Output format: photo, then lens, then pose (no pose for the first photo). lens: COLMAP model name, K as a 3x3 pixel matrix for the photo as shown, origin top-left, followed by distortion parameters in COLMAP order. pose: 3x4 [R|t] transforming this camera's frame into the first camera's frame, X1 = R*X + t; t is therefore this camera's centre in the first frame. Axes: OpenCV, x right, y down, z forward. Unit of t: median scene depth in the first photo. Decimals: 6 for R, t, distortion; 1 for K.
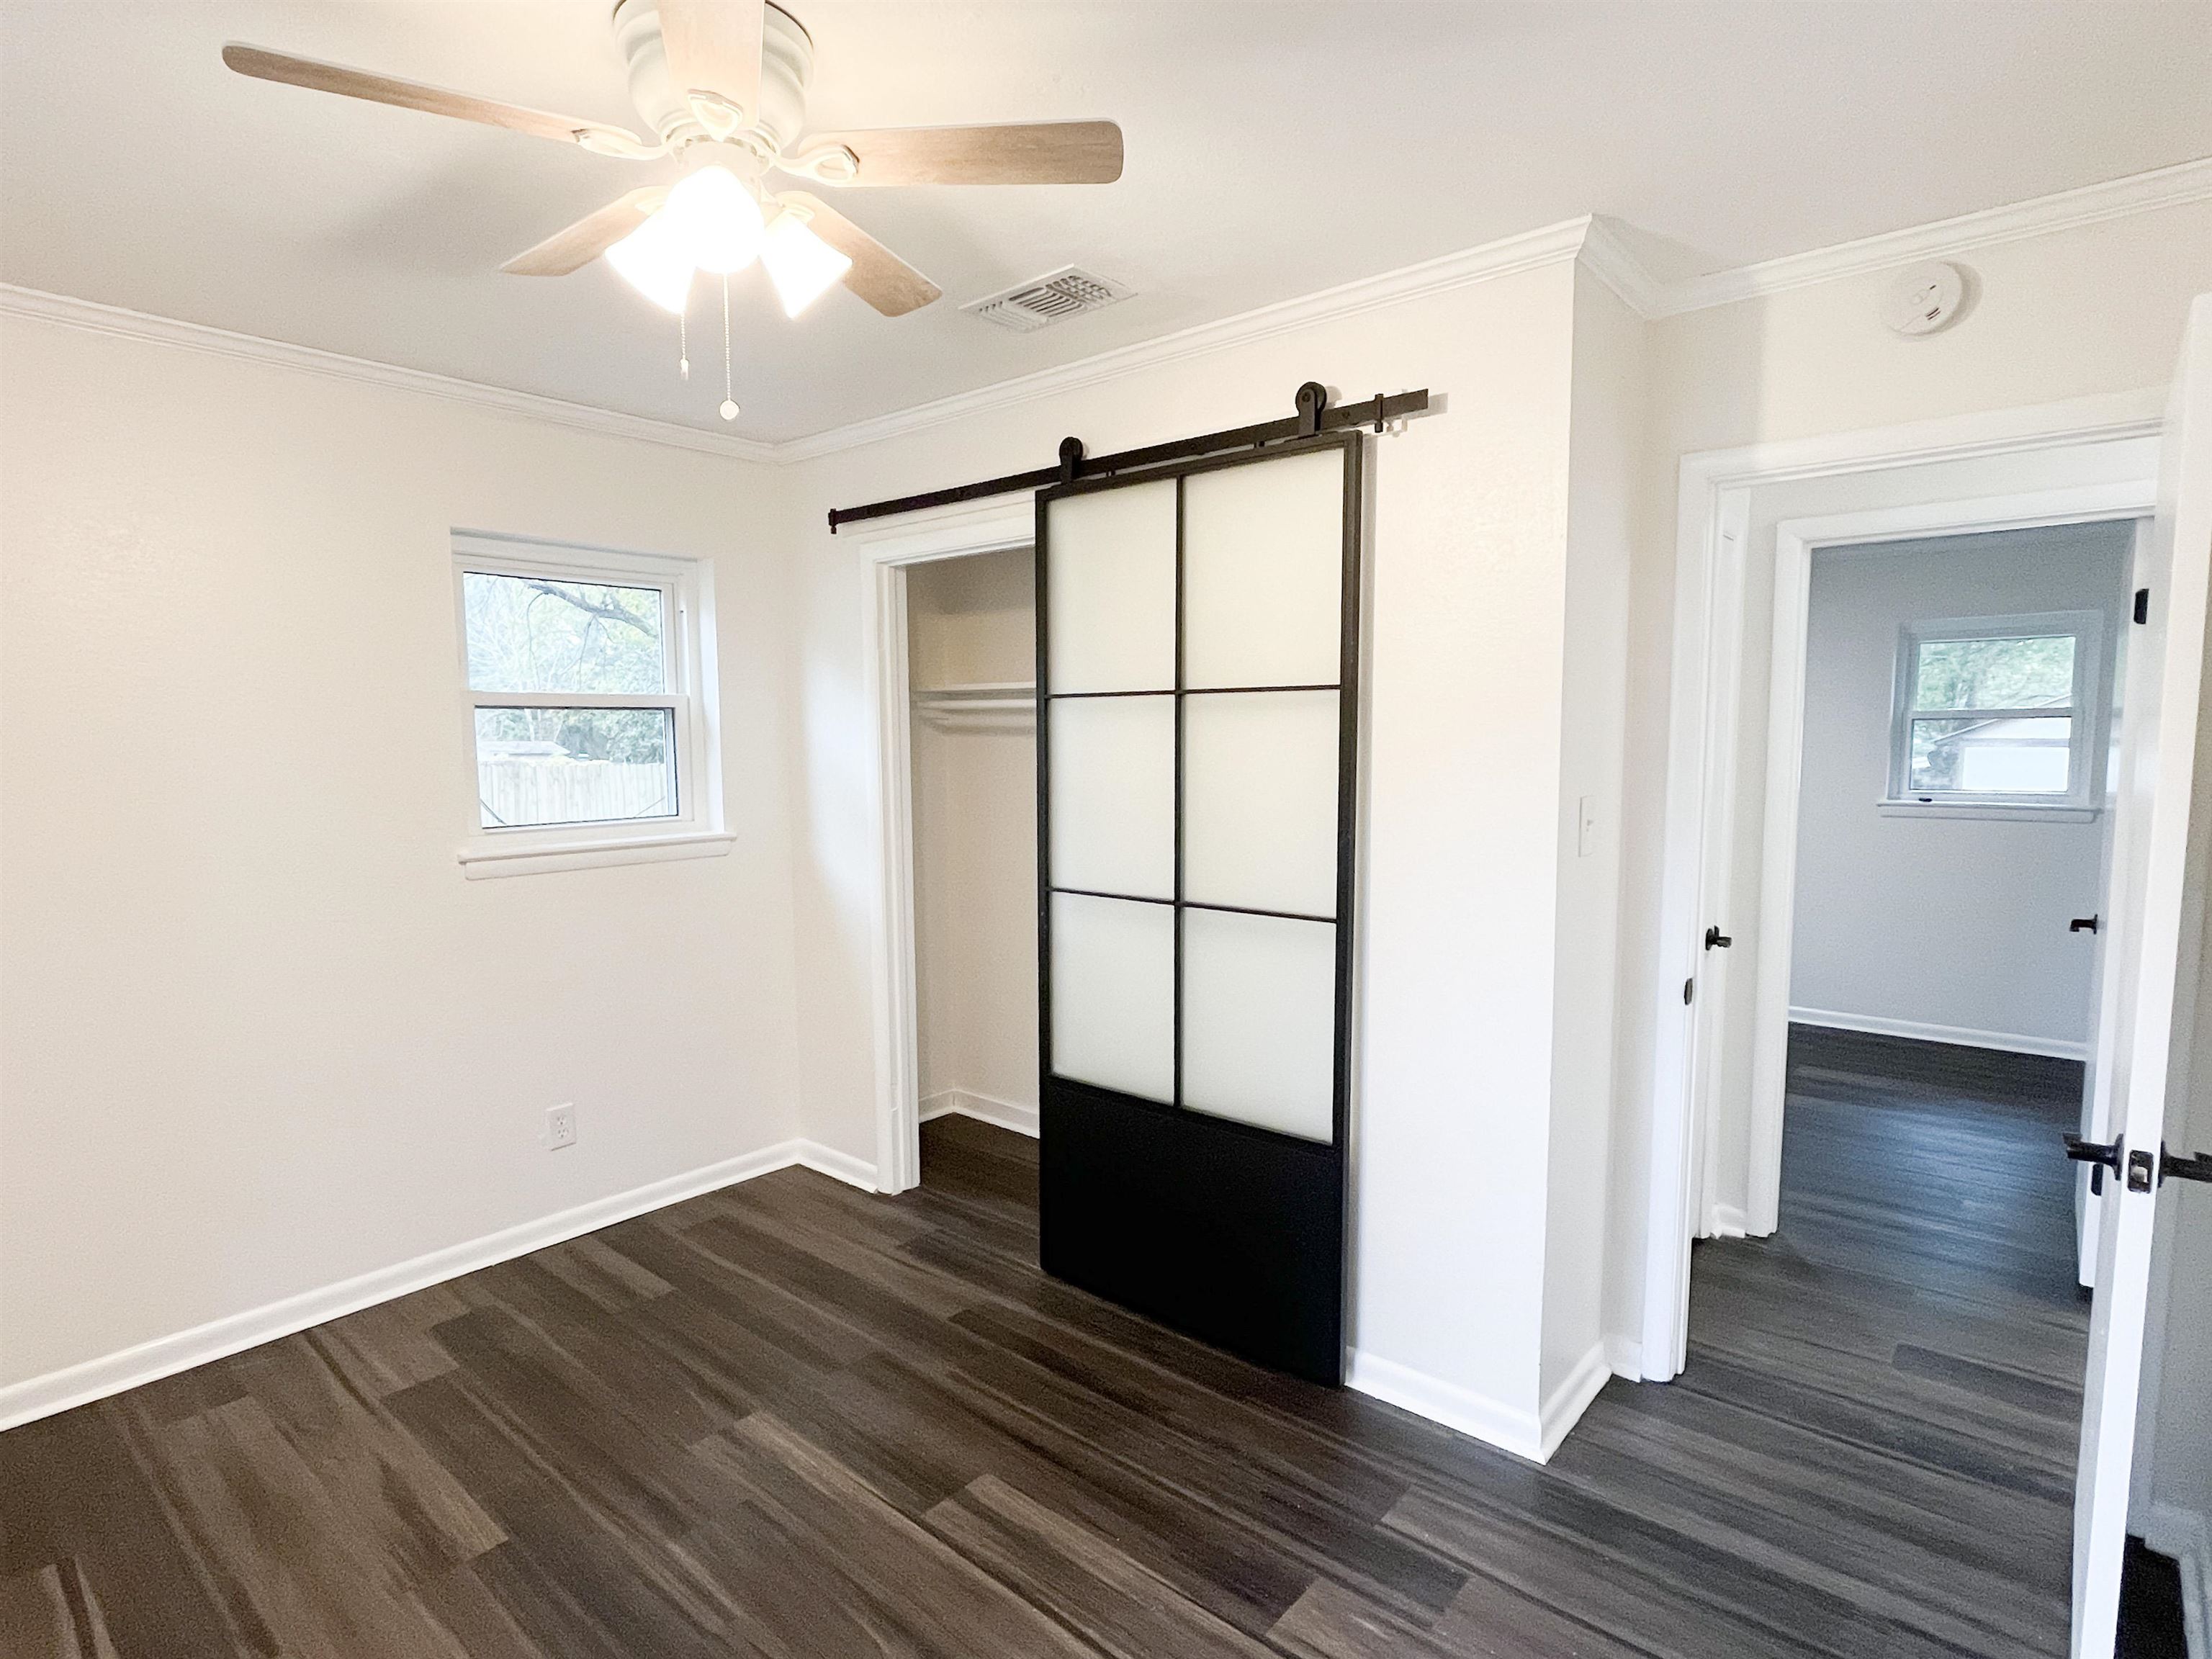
lens RADIAL K [[1154.6, 0, 1098.2], [0, 1154.6, 844.7], [0, 0, 1]] dist [0.001405, 0.000300]
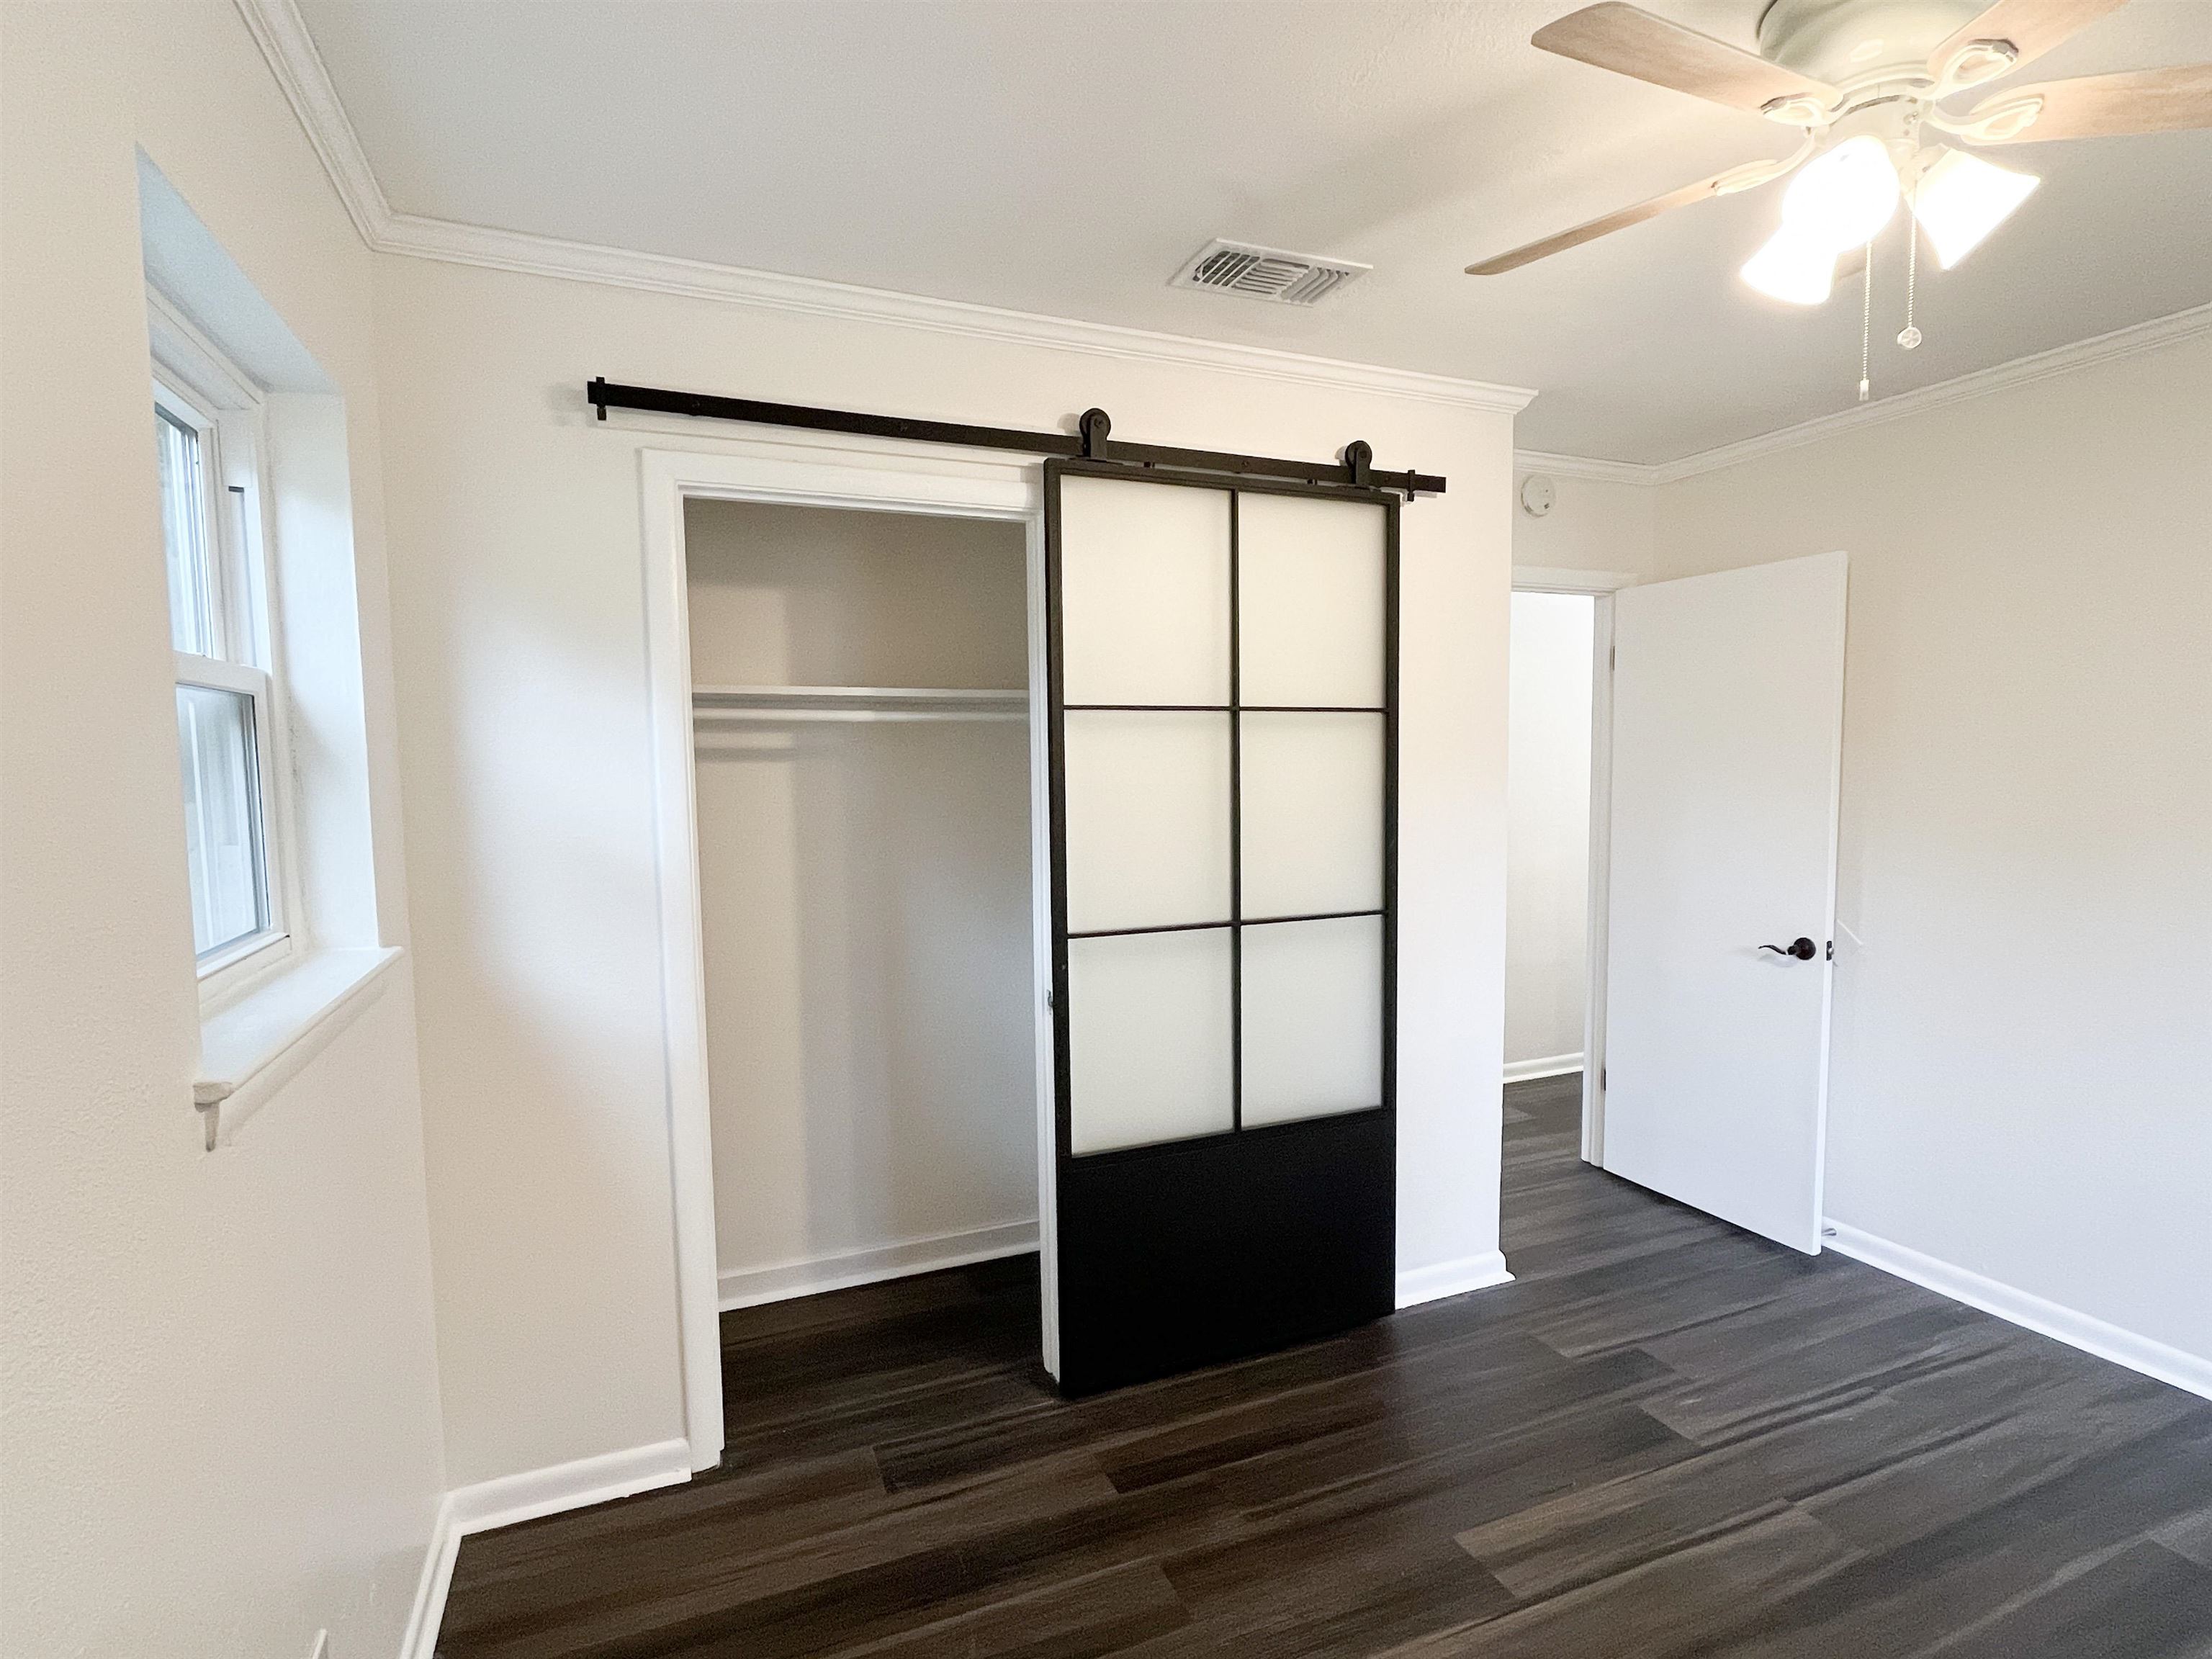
lens RADIAL K [[1106.7, 0, 1116.0], [0, 1106.7, 839.6], [0, 0, 1]] dist [0.001260, 0.000281]
pose [[0.447101, -0.066485, 0.892009, -0.823769], [0.094355, 0.995176, 0.026880, -0.055595], [-0.889493, 0.072148, 0.451217, 0.671319]]
